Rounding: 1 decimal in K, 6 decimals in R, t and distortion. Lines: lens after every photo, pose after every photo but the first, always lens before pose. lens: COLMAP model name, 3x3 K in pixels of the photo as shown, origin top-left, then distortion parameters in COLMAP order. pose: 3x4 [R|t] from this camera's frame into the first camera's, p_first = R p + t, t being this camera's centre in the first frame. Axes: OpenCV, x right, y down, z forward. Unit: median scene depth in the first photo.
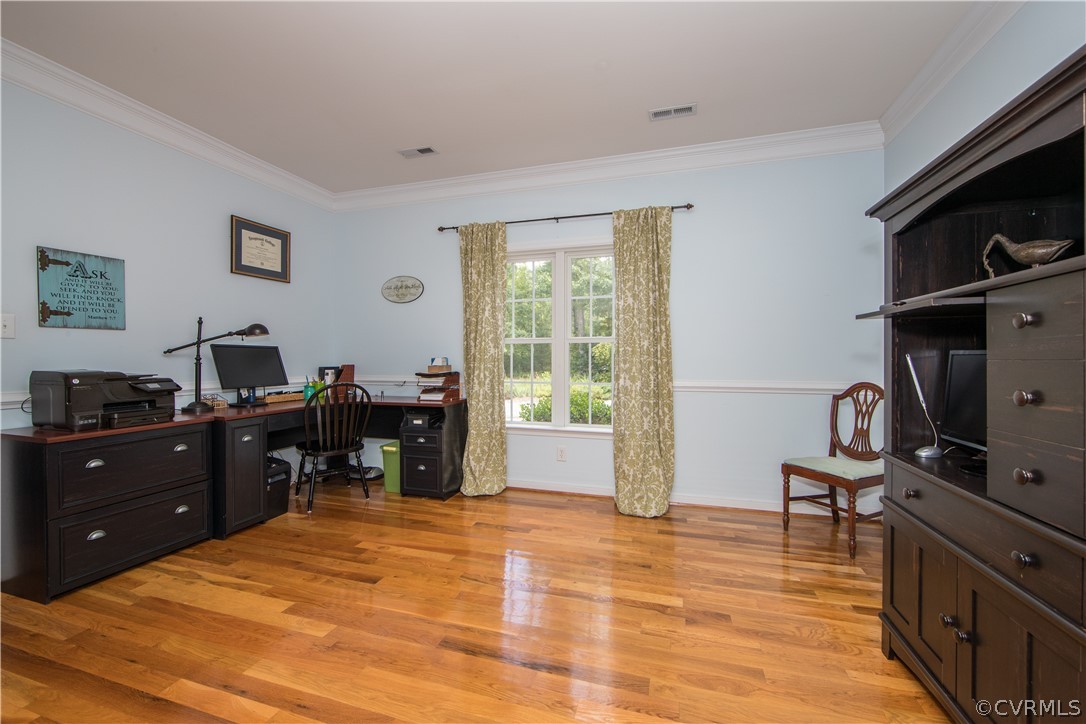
lens RADIAL K [[433.8, 0, 543.2], [0, 433.8, 360.5], [0, 0, 1]] dist [-0.014126, 0.002887]
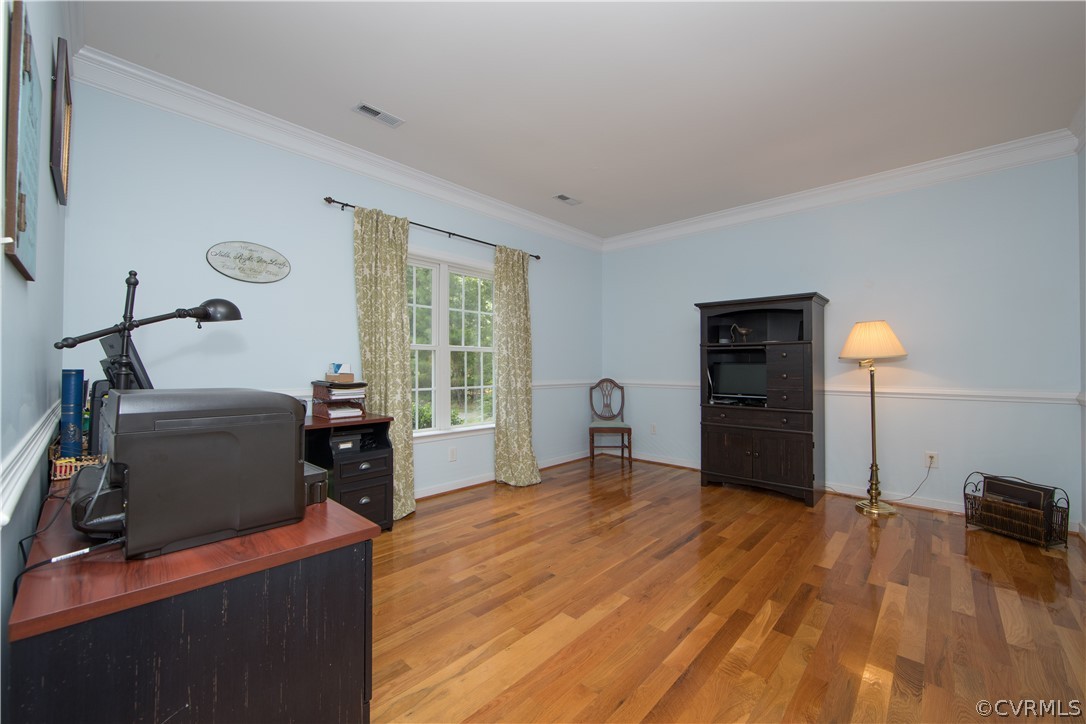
lens RADIAL K [[433.8, 0, 543.2], [0, 433.8, 360.5], [0, 0, 1]] dist [-0.014126, 0.002887]
pose [[0.433281, 0.013876, 0.901152, -0.931092], [0.003014, 0.999854, -0.016845, 0.002683], [-0.901254, 0.010014, 0.433176, 0.378553]]
